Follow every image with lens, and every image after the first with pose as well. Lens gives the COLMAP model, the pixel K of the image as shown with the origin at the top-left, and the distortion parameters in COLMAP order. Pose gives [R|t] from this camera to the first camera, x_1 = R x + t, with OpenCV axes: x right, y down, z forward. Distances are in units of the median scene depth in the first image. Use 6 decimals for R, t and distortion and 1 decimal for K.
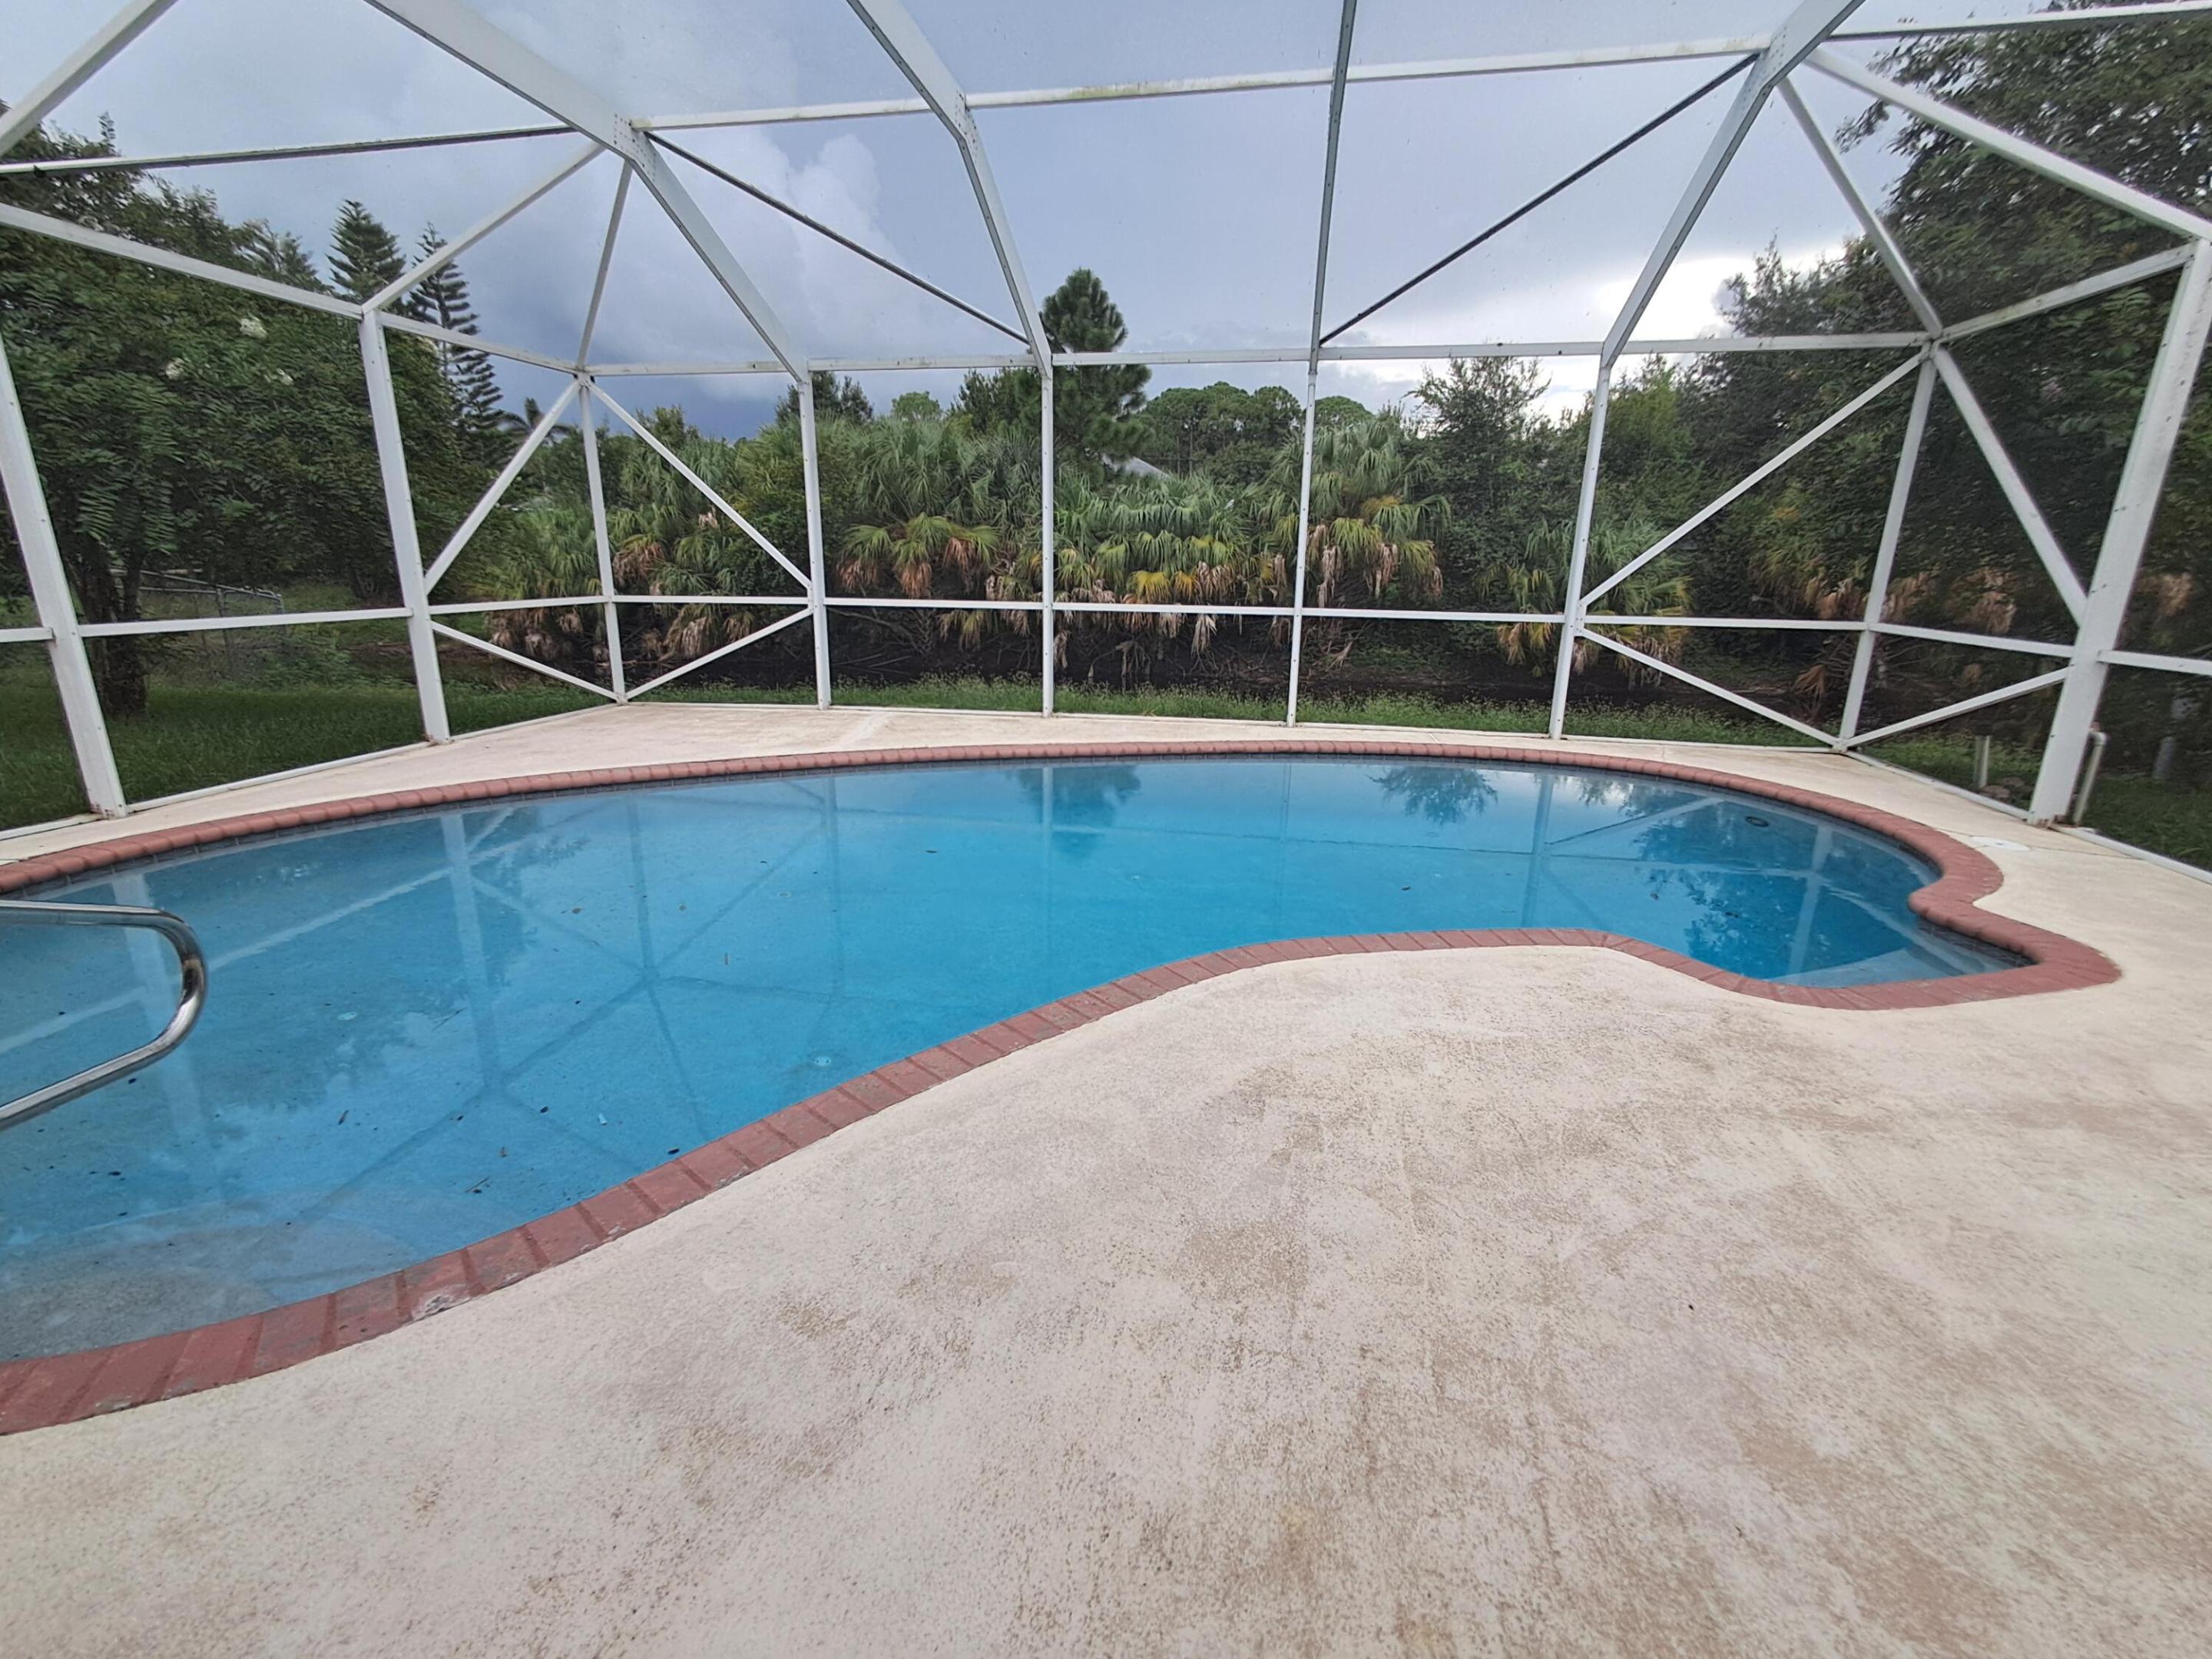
lens RADIAL K [[999.0, 0, 1091.8], [0, 999.0, 841.9], [0, 0, 1]] dist [0.000964, 0.007626]
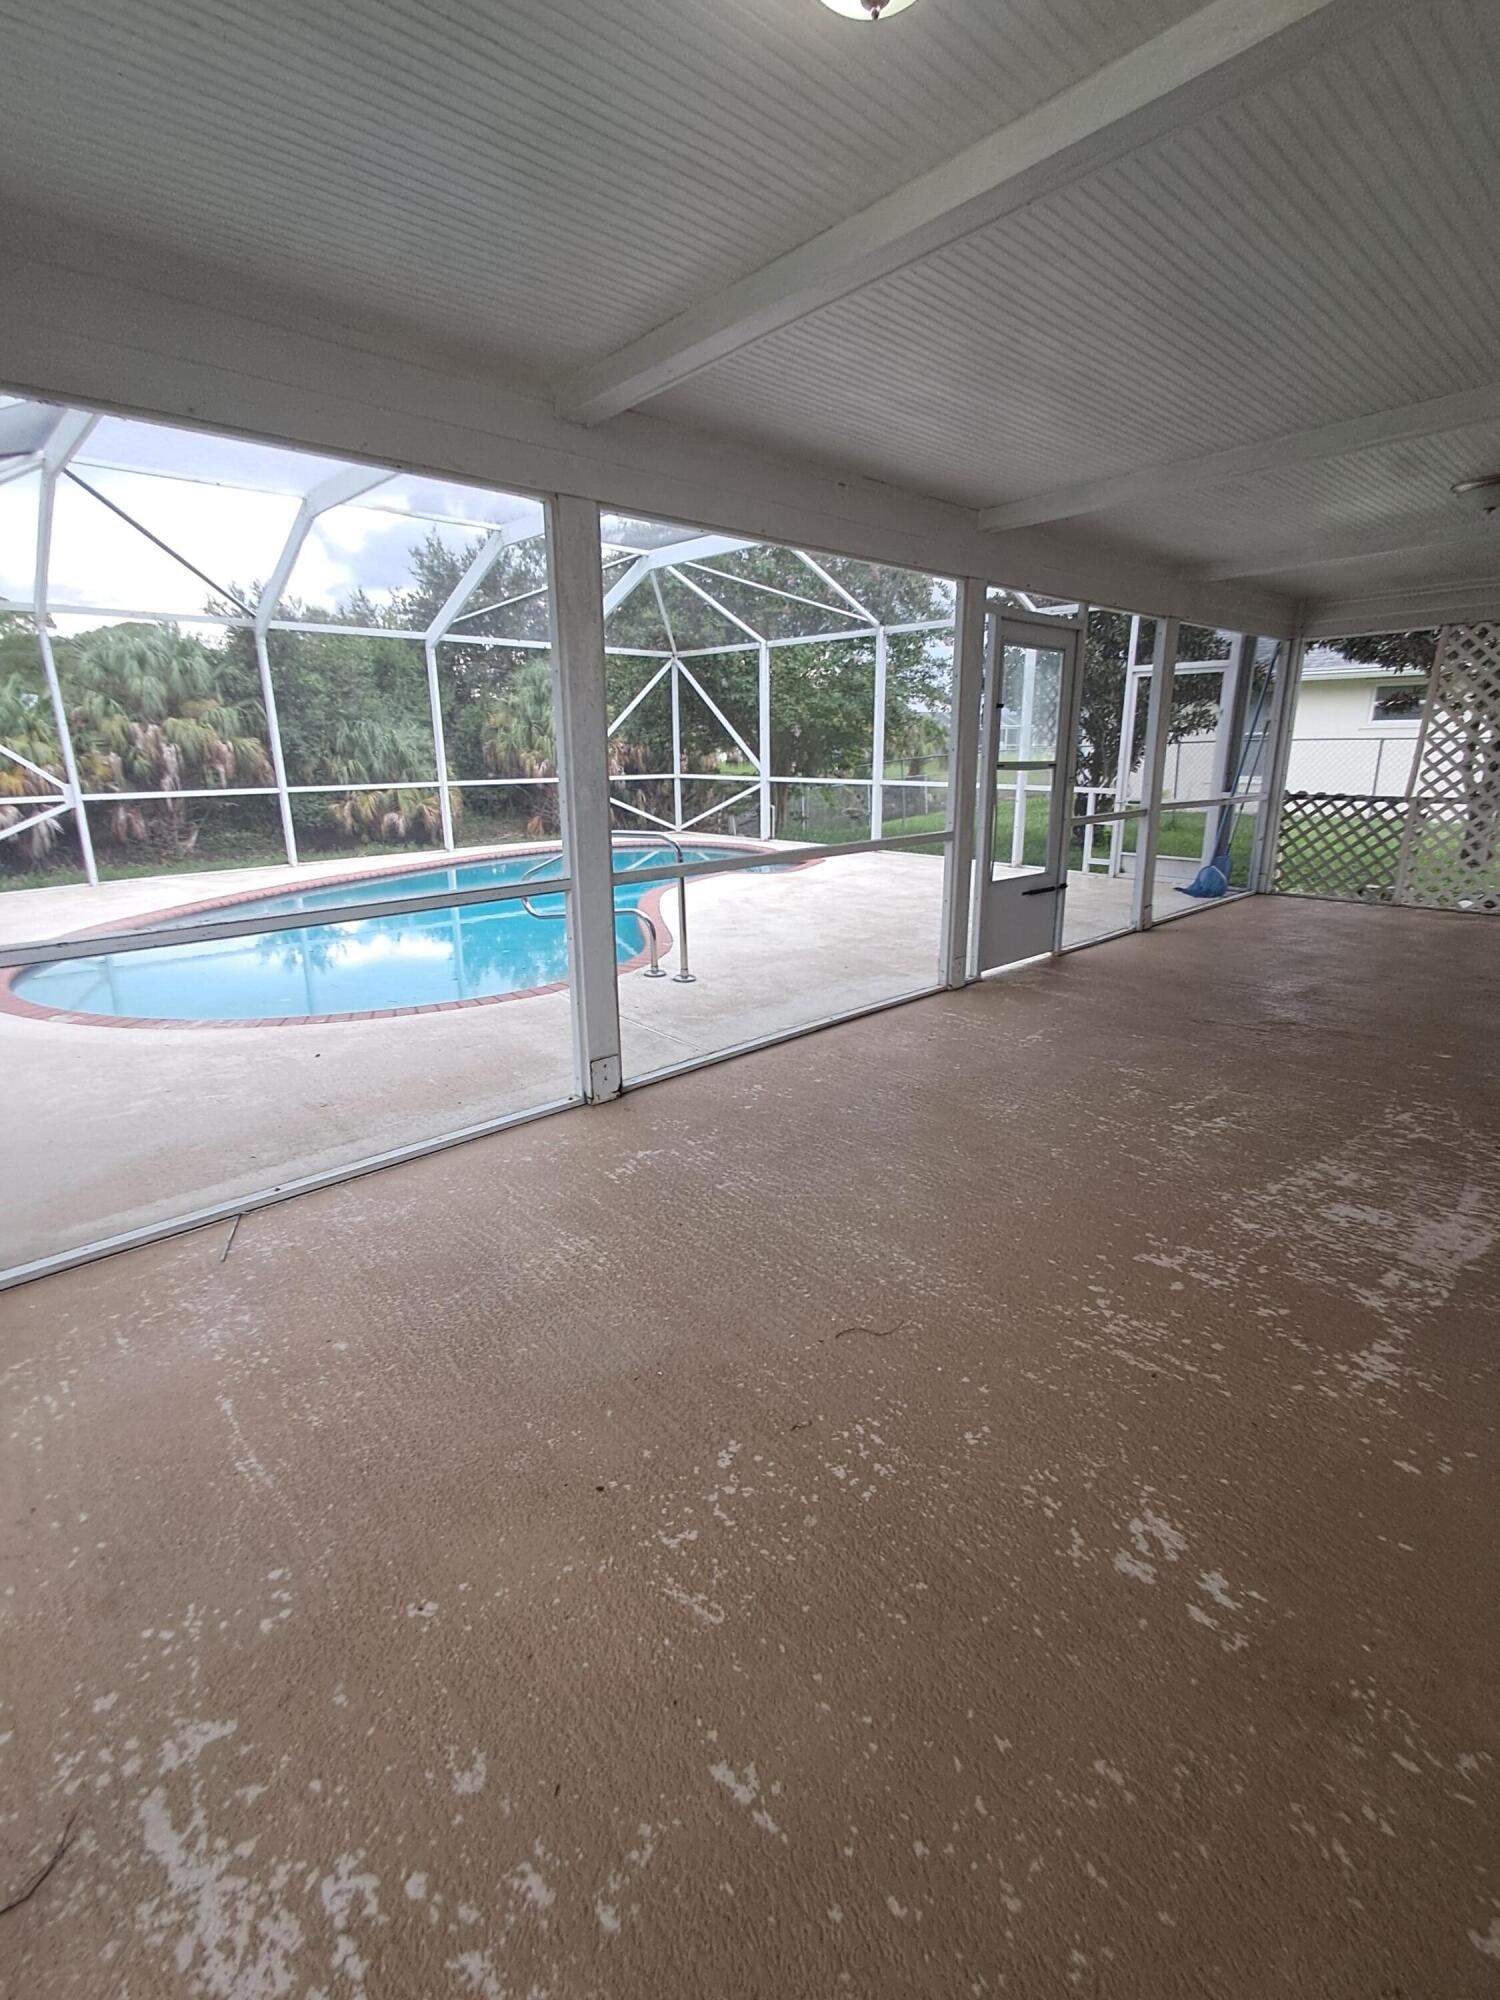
lens RADIAL K [[903.2, 0, 754.7], [0, 903.2, 986.3], [0, 0, 1]] dist [0.000964, 0.007626]
pose [[0.593353, -0.226281, 0.772482, -0.852252], [0.242780, 0.965292, 0.096278, 0.095682], [-0.767457, 0.130417, 0.627696, -0.375905]]
